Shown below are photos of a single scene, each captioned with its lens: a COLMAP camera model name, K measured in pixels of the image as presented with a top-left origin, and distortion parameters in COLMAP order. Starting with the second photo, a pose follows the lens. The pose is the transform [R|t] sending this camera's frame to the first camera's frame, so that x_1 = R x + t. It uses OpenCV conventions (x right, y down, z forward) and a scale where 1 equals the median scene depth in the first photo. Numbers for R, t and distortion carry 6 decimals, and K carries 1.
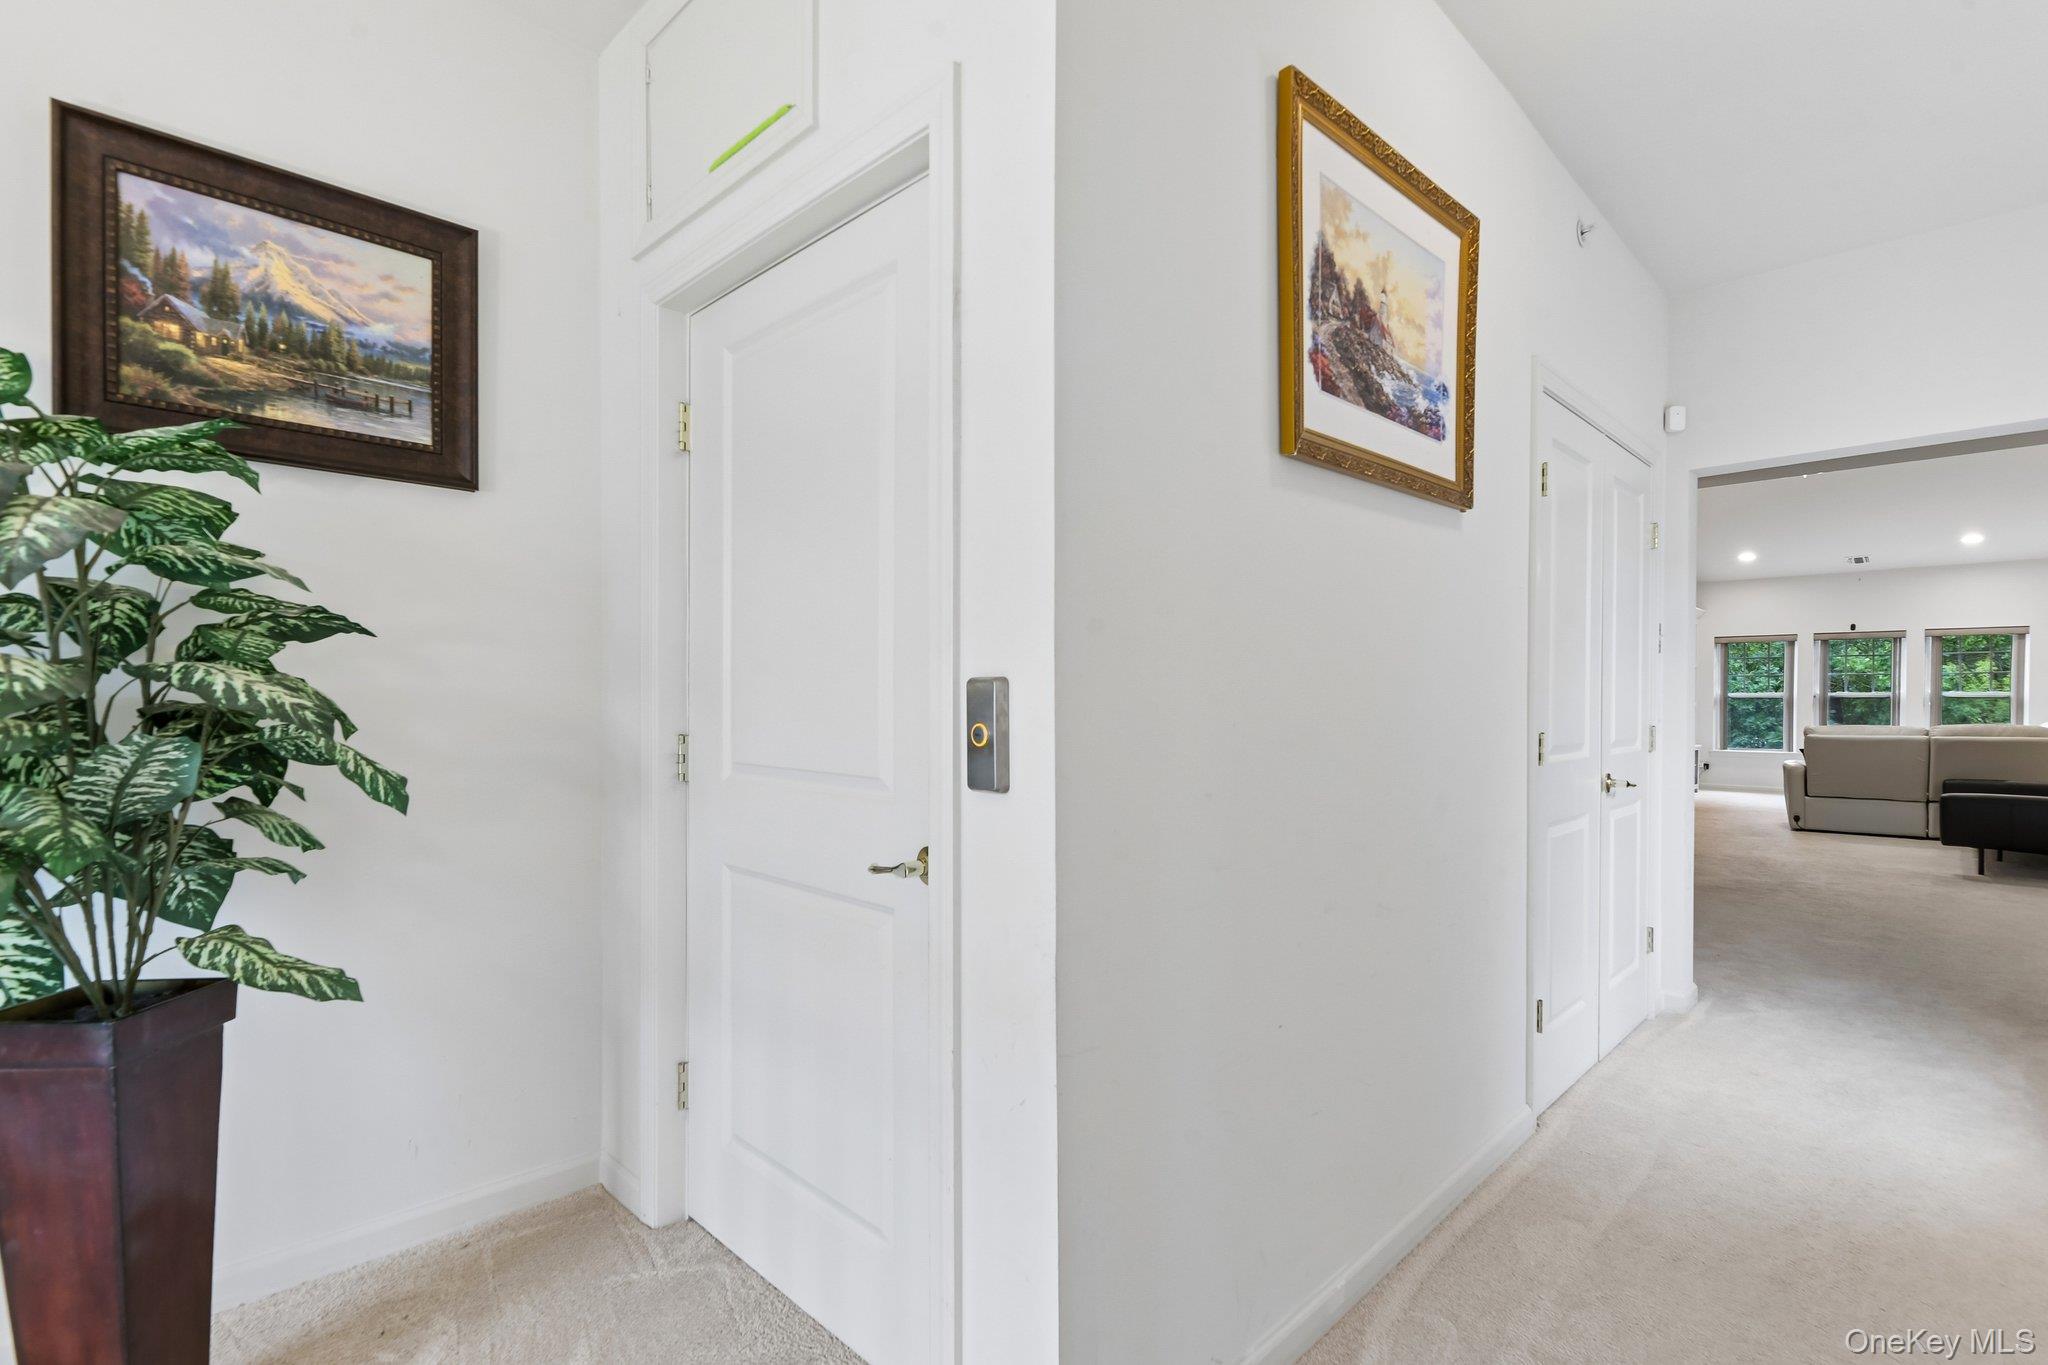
lens RADIAL K [[960.8, 0, 1014.8], [0, 960.8, 700.0], [0, 0, 1]] dist [-0.001791, 0.000026]
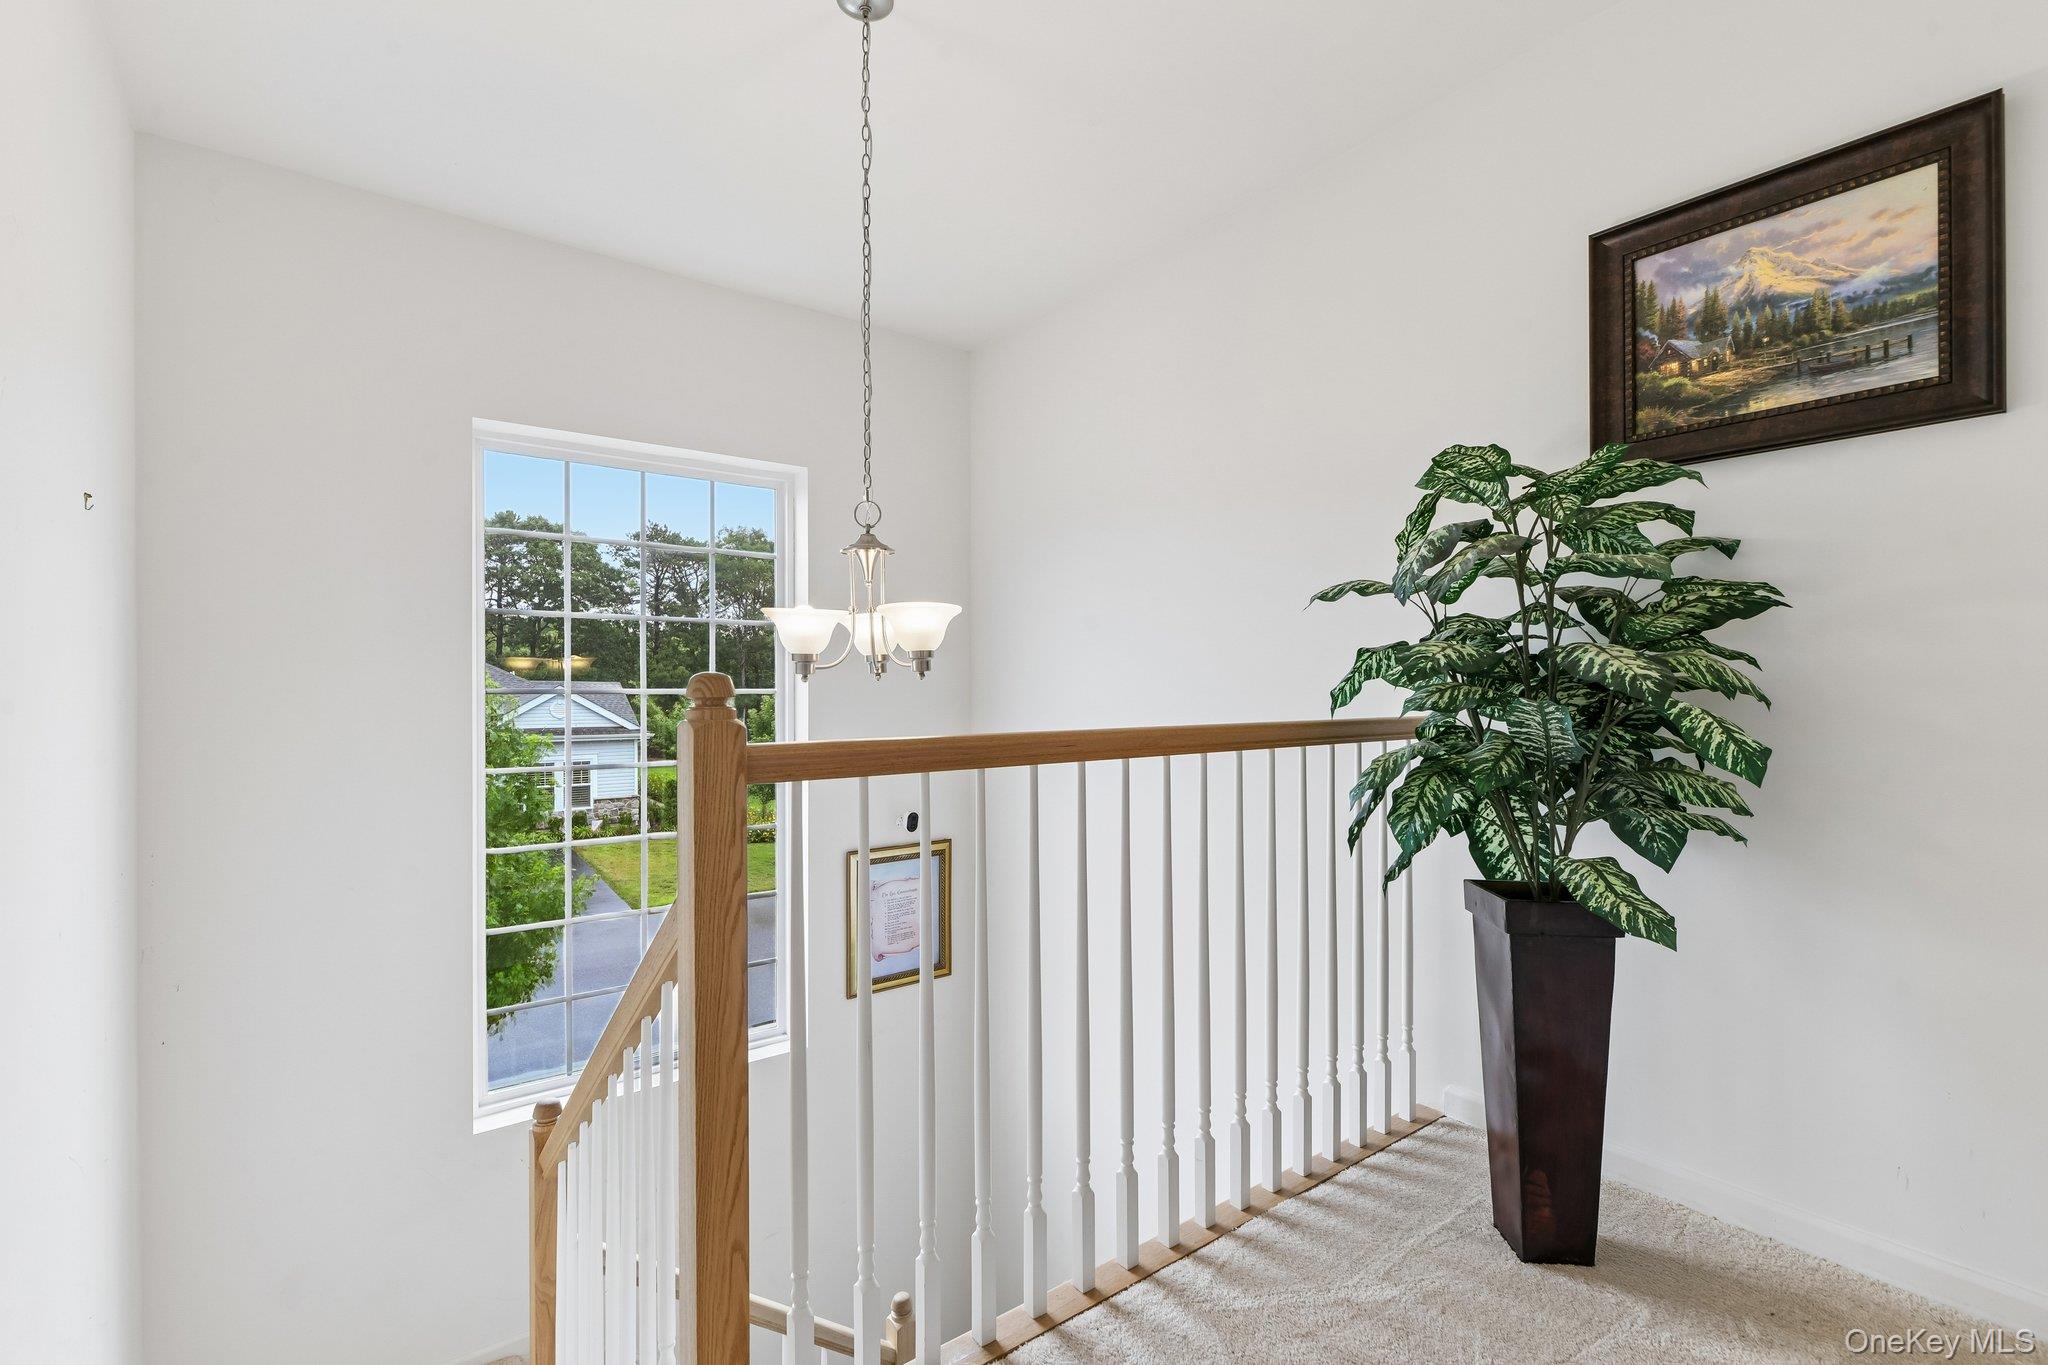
lens RADIAL K [[913.6, 0, 1016.2], [0, 913.6, 683.3], [0, 0, 1]] dist [-0.000645, -0.001433]
pose [[-0.130749, -0.012500, -0.991337, 0.343676], [-0.000254, 0.999921, -0.012575, 0.022787], [0.991415, -0.001392, -0.130742, 0.322289]]
